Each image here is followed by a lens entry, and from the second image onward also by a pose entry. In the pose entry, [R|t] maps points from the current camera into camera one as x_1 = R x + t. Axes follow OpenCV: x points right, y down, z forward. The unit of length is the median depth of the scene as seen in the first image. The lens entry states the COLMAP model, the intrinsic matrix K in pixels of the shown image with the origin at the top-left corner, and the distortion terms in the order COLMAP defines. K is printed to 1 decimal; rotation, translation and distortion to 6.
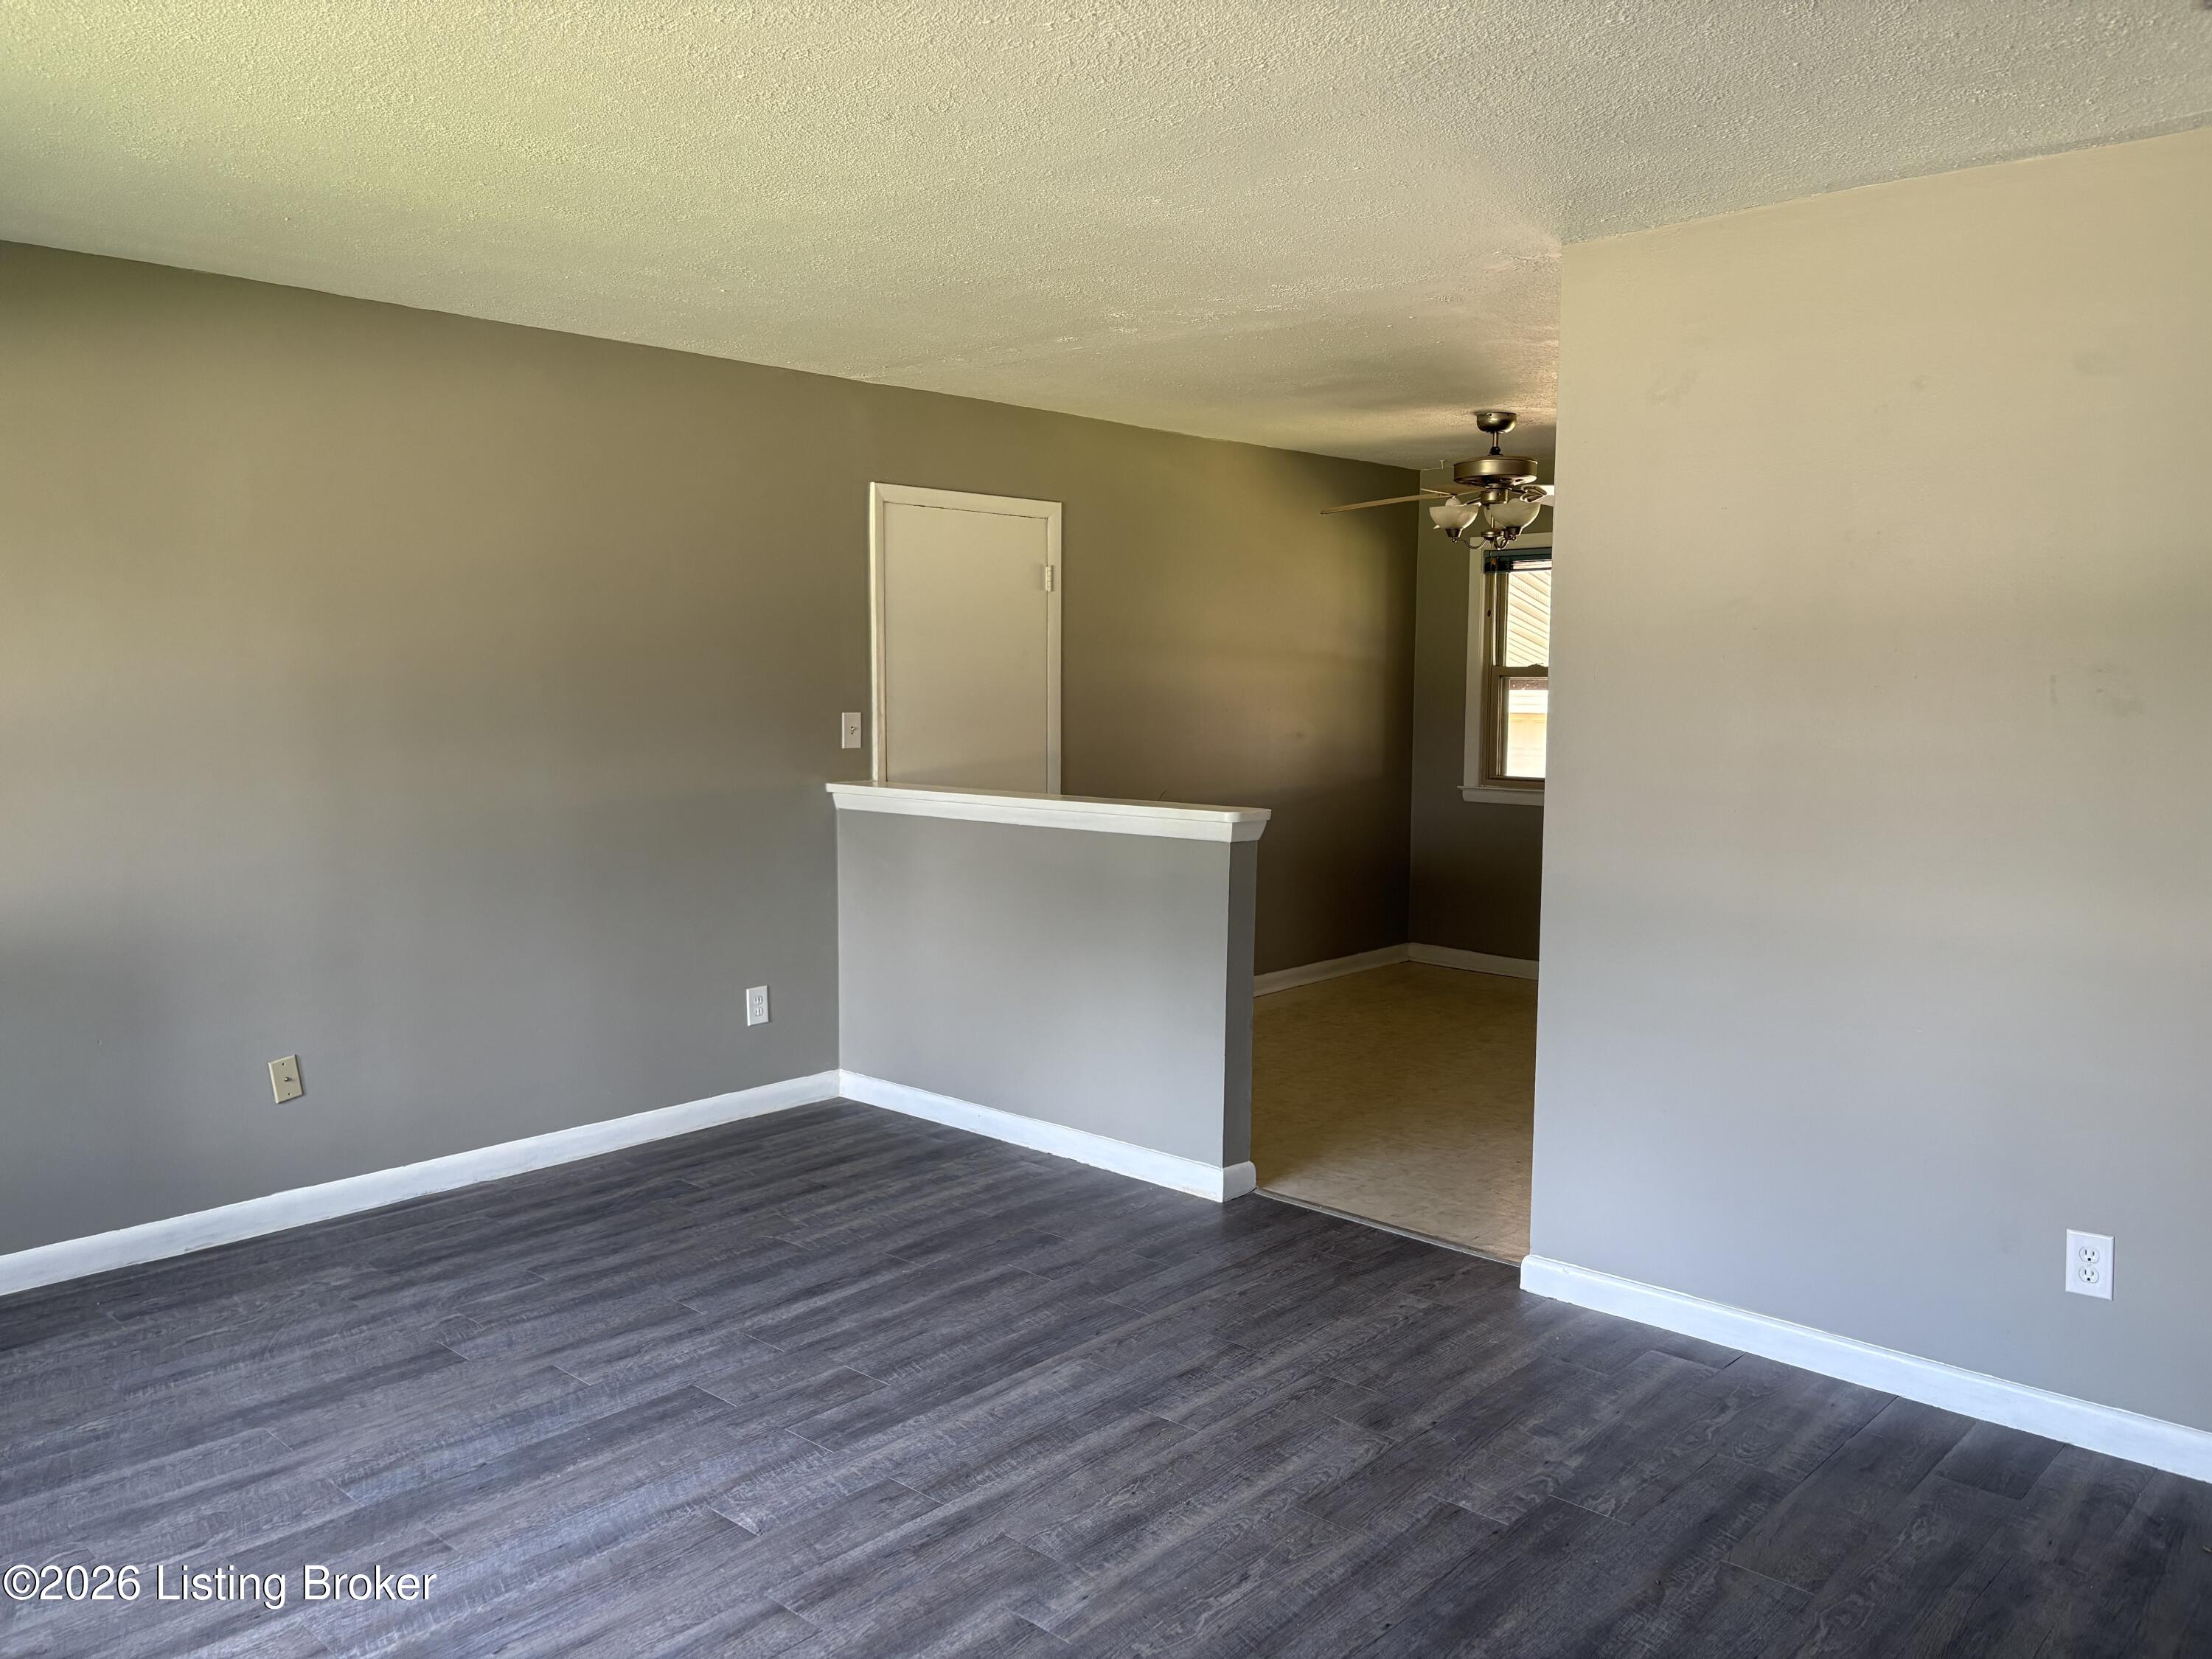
lens RADIAL K [[1687.8, 0, 1101.0], [0, 1687.8, 851.7], [0, 0, 1]] dist [0.049331, -0.001934]
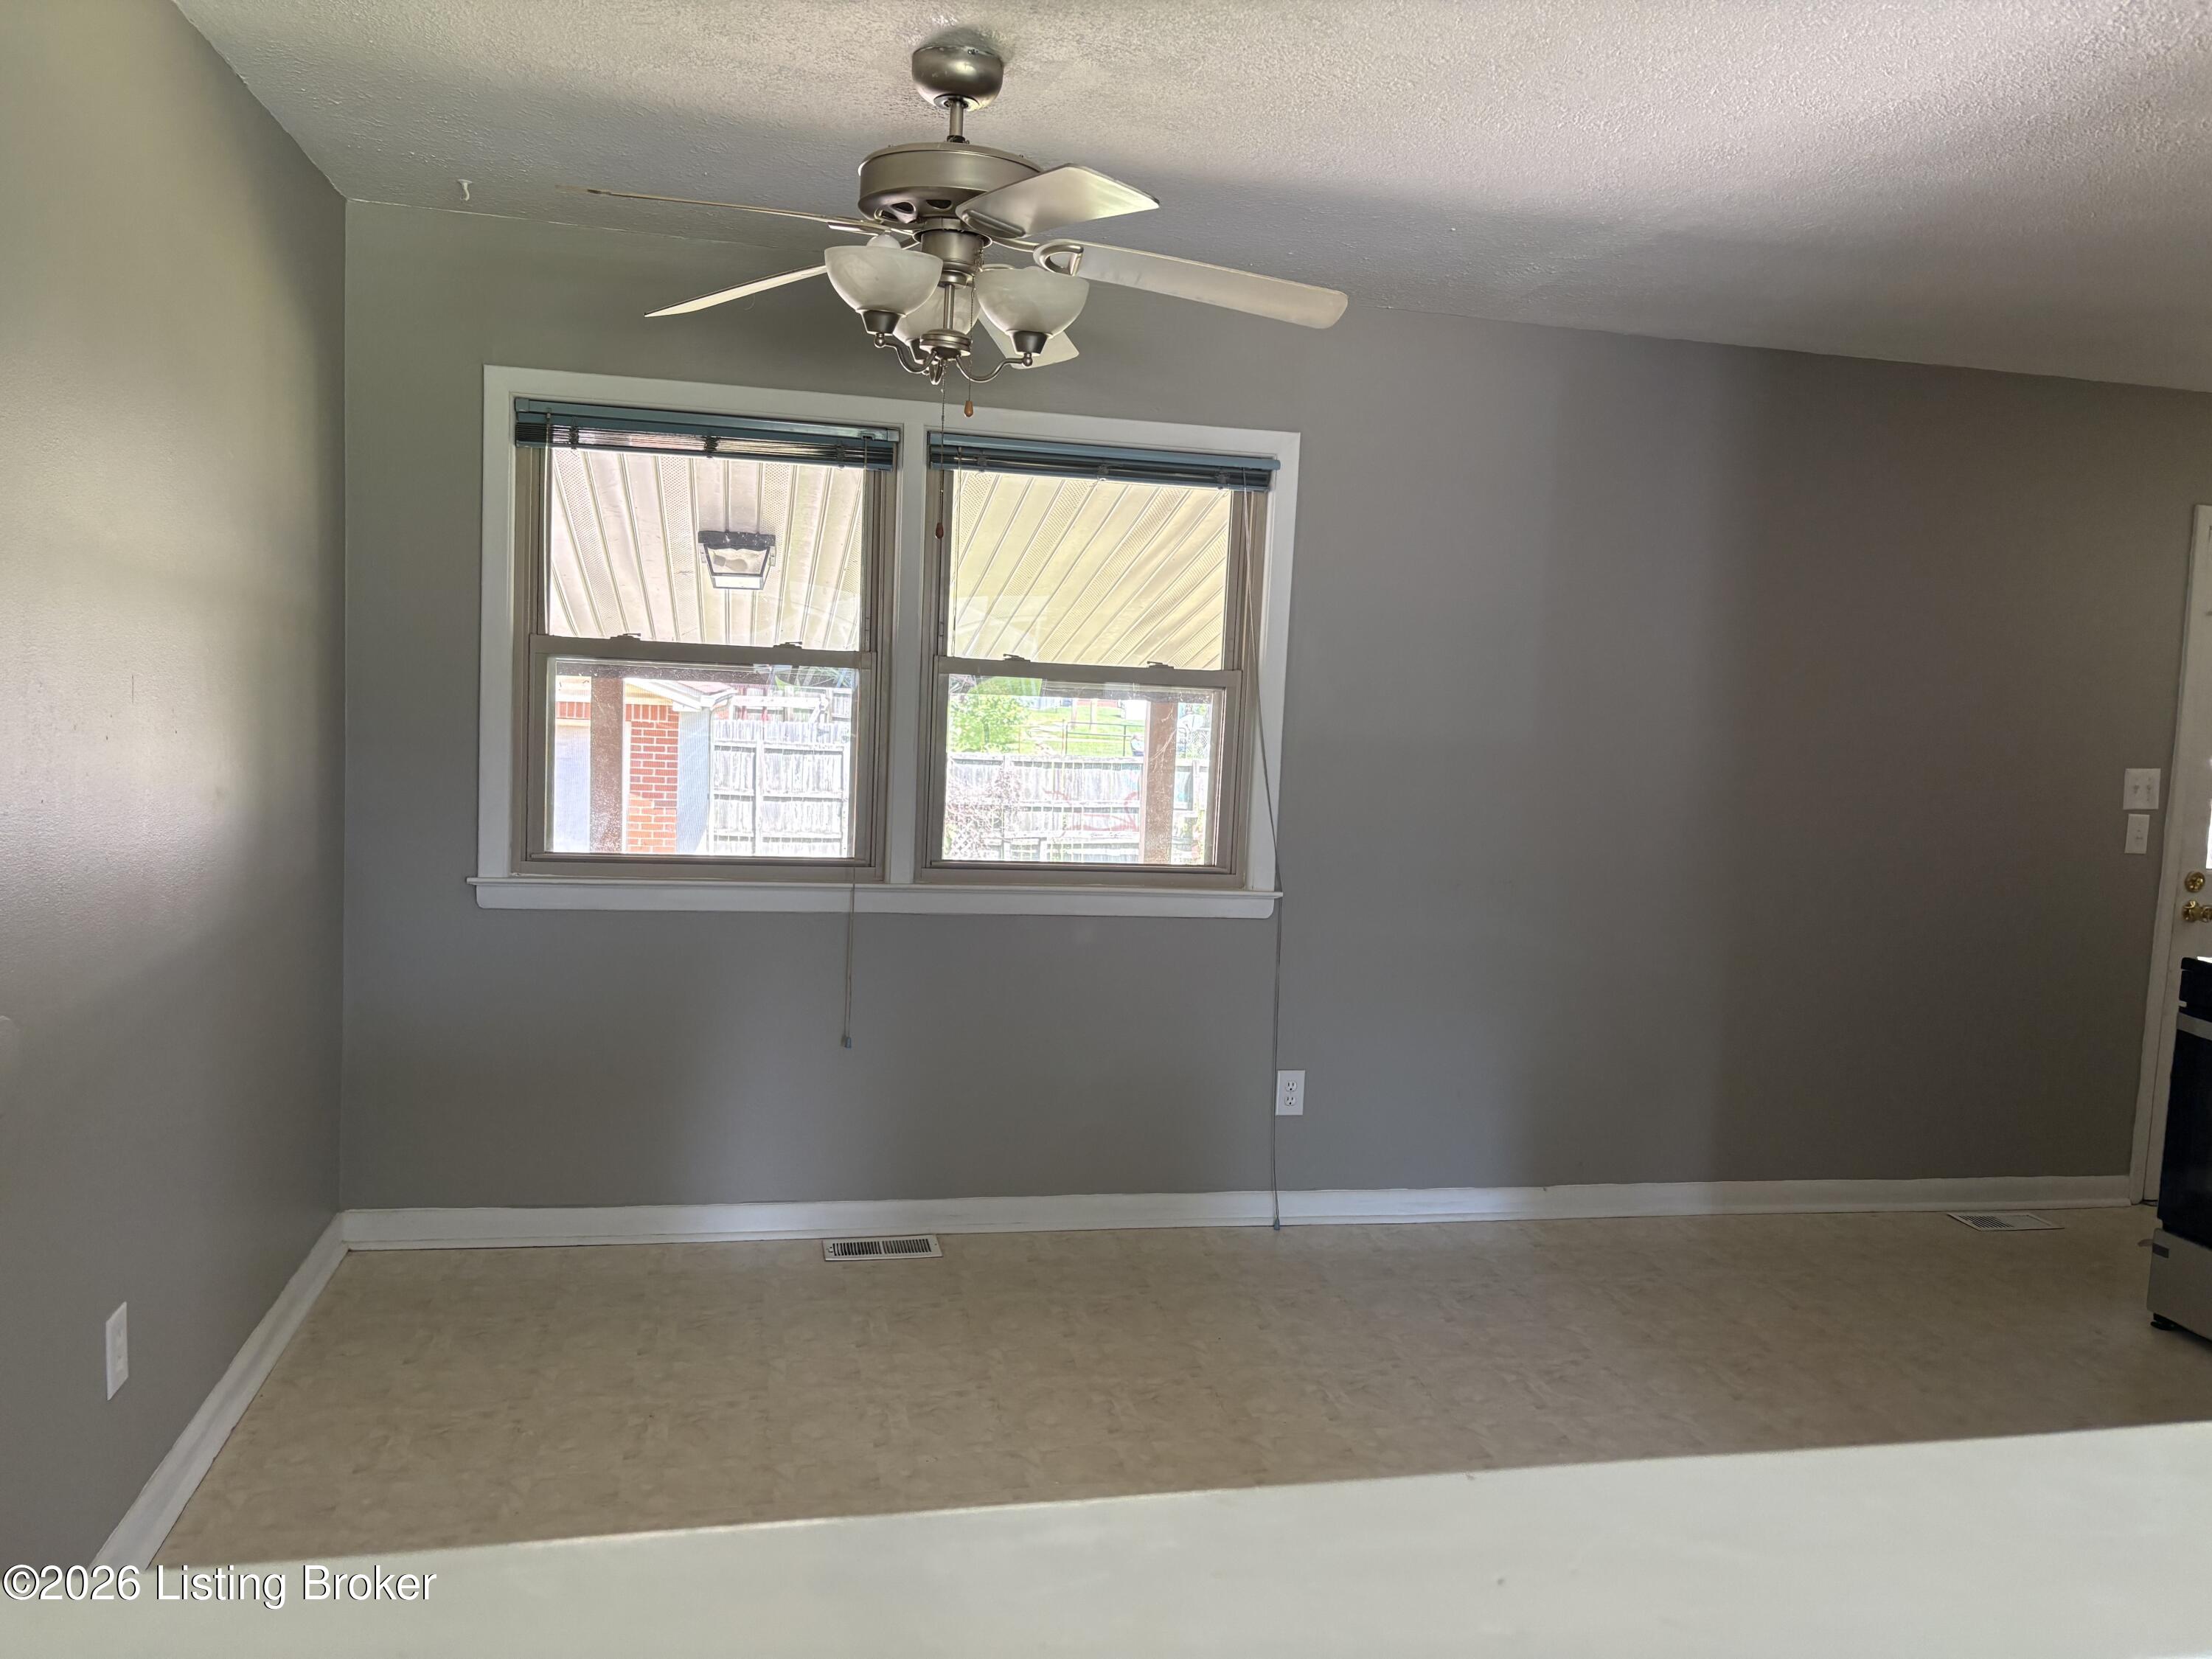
lens RADIAL K [[1647.3, 0, 1095.0], [0, 1647.3, 816.7], [0, 0, 1]] dist [0.061137, -0.095595]
pose [[0.567976, -0.047649, 0.821665, -0.097254], [0.041276, 0.998716, 0.029384, -0.080707], [-0.822009, 0.017226, 0.569213, 0.749105]]
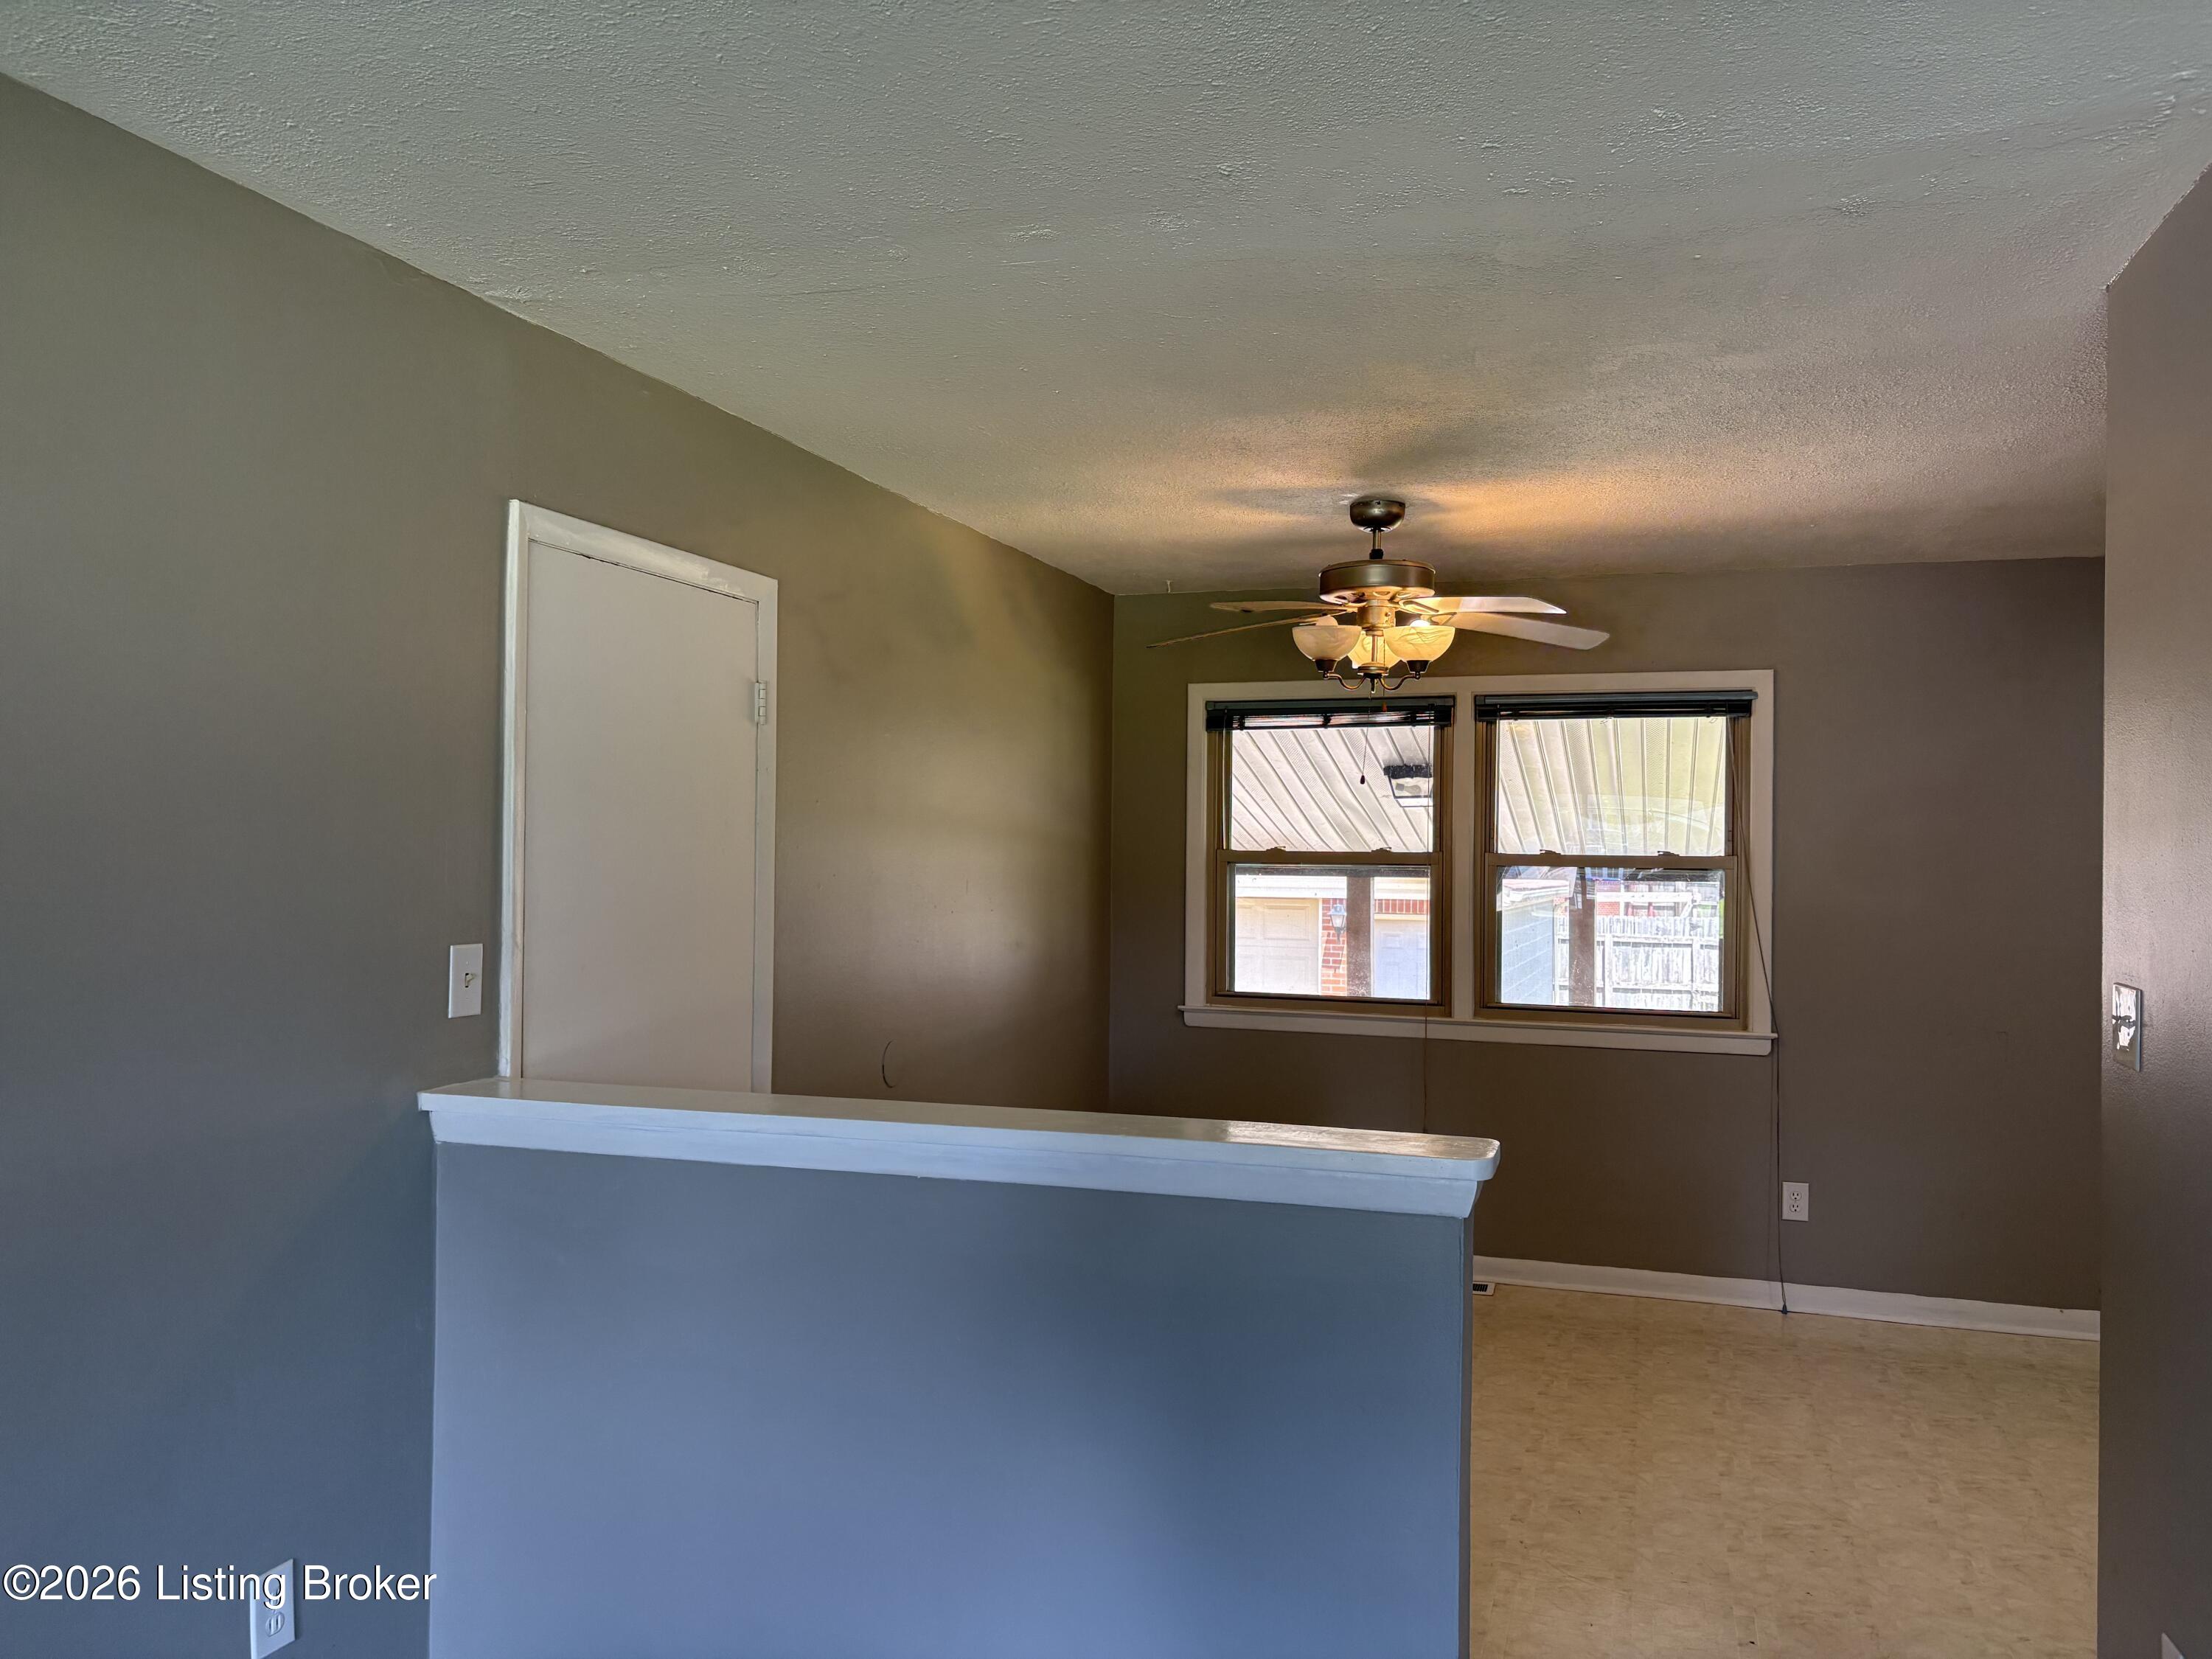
lens RADIAL K [[1625.7, 0, 1059.3], [0, 1625.7, 830.5], [0, 0, 1]] dist [0.047498, -0.085174]
pose [[0.920163, 0.010692, 0.391389, -0.160121], [0.033304, 0.993867, -0.105447, -0.053773], [-0.390116, 0.110063, 0.914164, 0.443750]]
